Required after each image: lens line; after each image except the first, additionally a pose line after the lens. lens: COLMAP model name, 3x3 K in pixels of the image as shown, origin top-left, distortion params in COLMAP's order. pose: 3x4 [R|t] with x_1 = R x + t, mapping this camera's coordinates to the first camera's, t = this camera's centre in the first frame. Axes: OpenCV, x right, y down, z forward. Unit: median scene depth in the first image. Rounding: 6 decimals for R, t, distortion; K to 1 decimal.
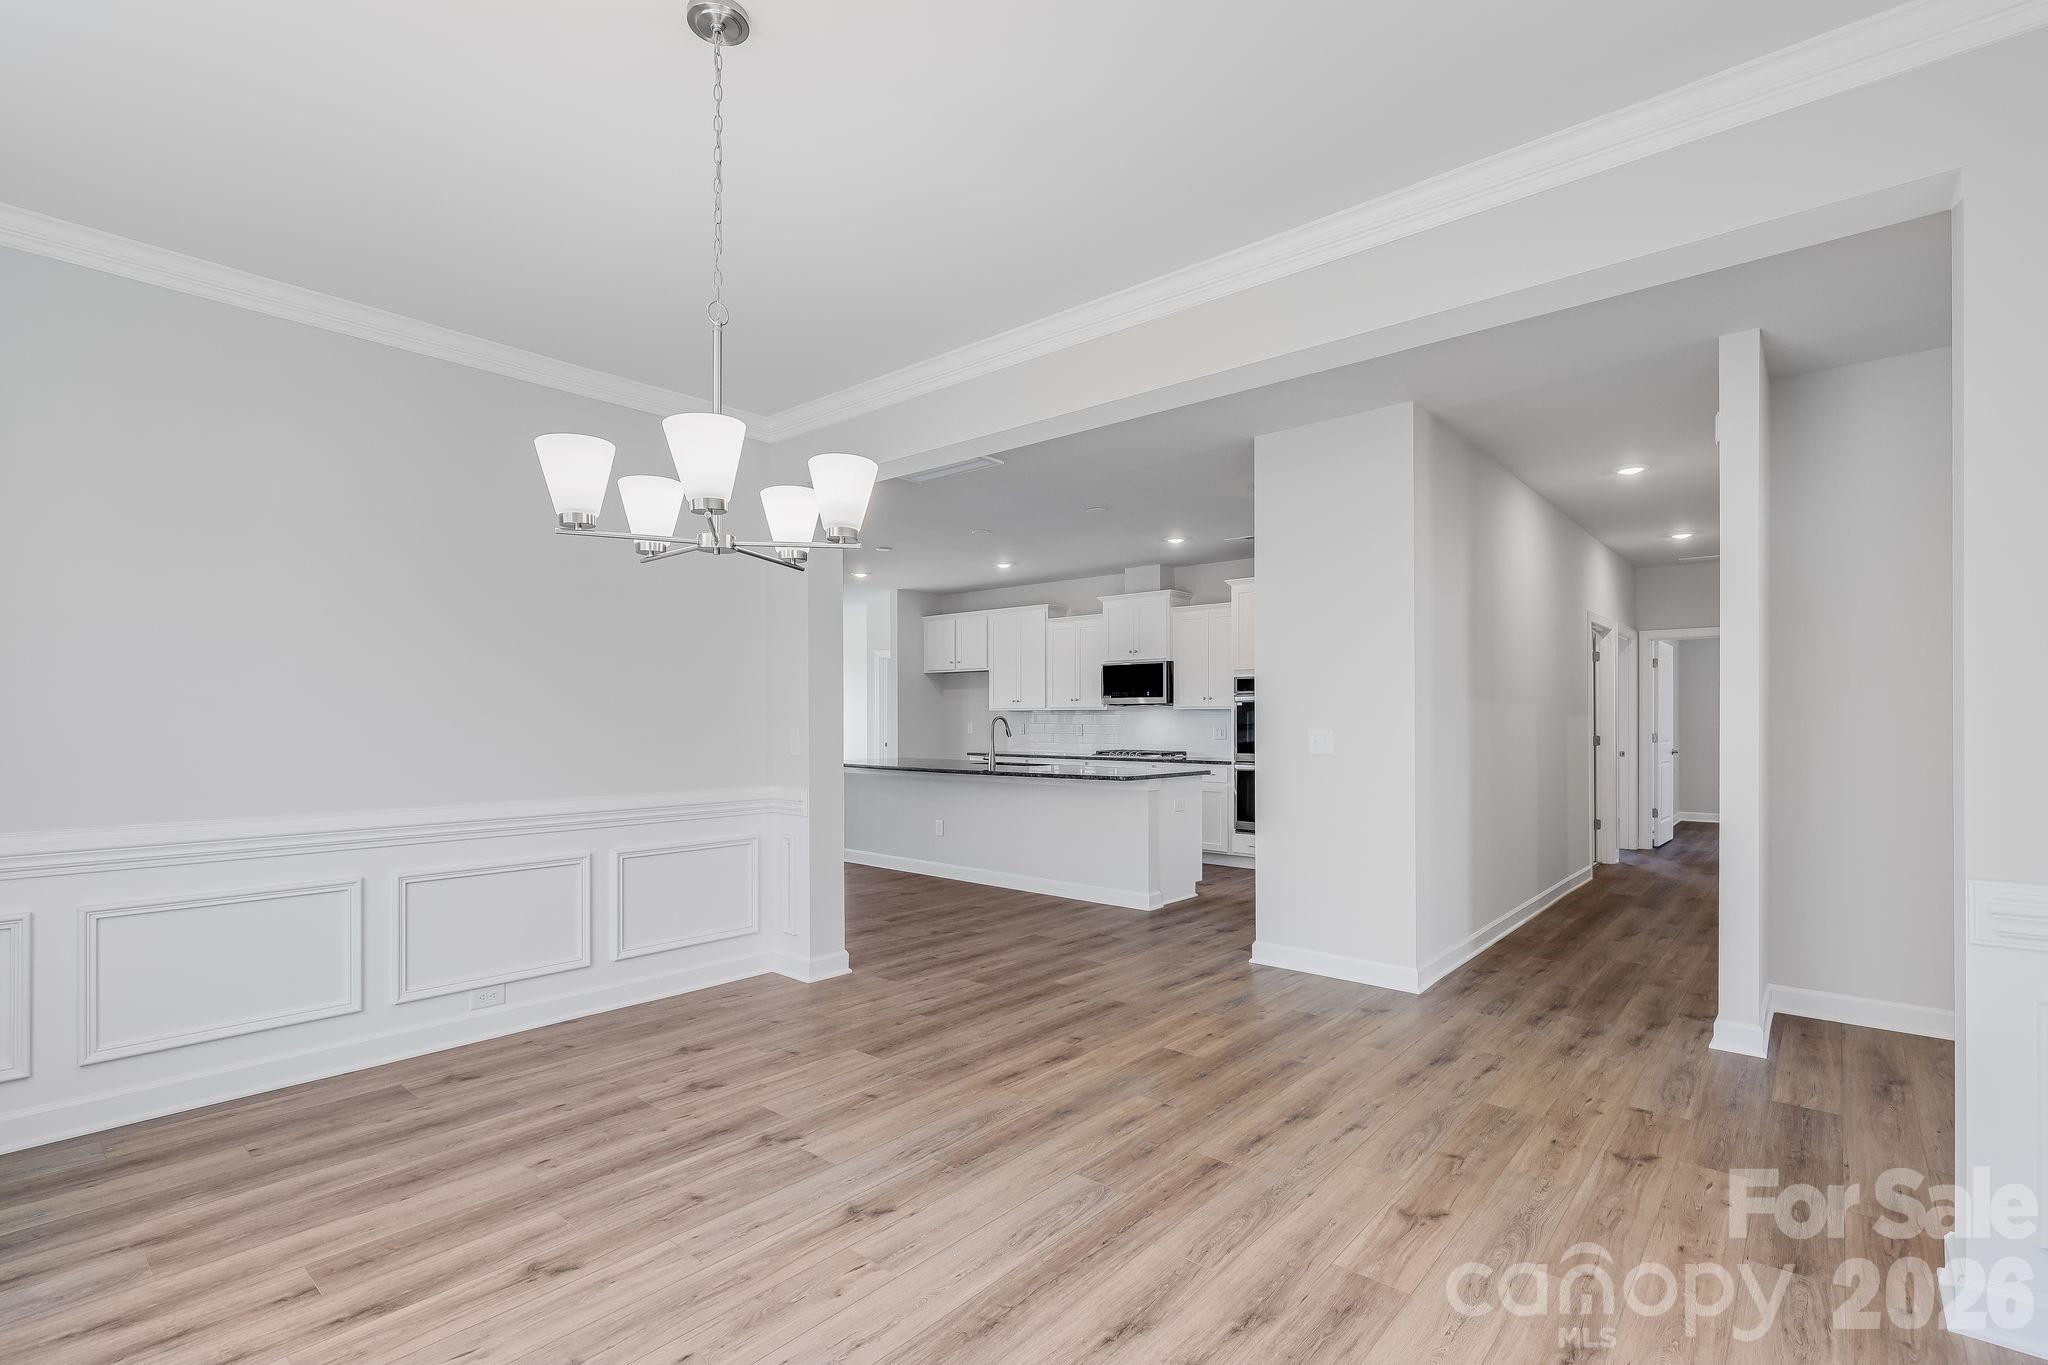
lens RADIAL K [[920.0, 0, 1007.4], [0, 920.0, 700.1], [0, 0, 1]] dist [0.001359, 0.000054]
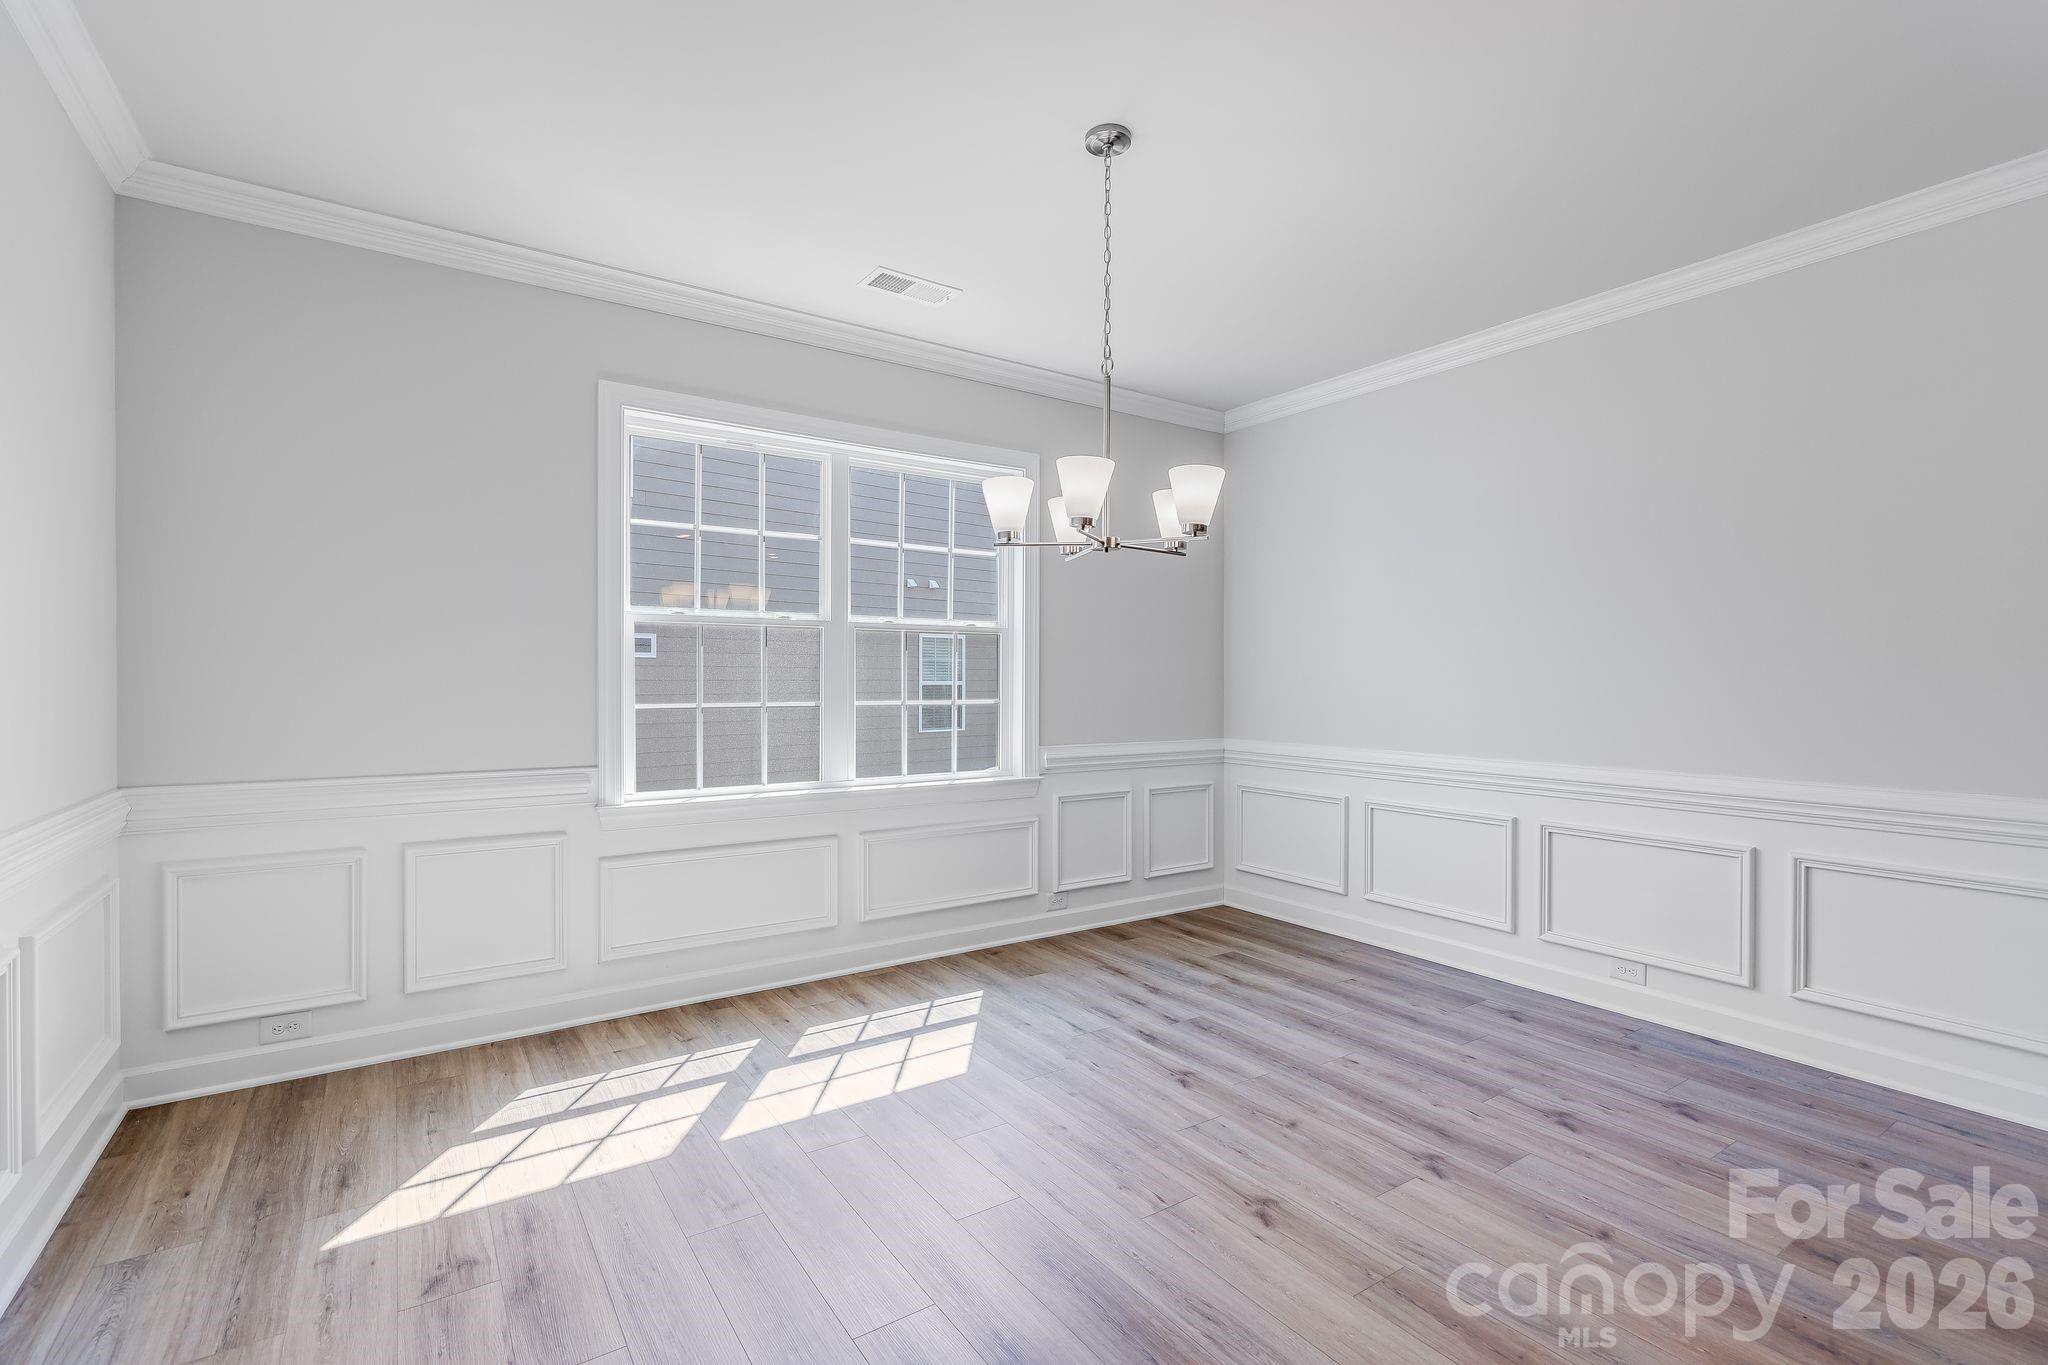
lens RADIAL K [[939.2, 0, 1062.4], [0, 939.2, 691.5], [0, 0, 1]] dist [0.003453, 0.000698]
pose [[-0.224036, 0.006200, -0.974561, 0.679961], [0.015767, 0.999872, 0.002736, 0.028513], [0.974453, -0.014753, -0.224105, 0.865589]]
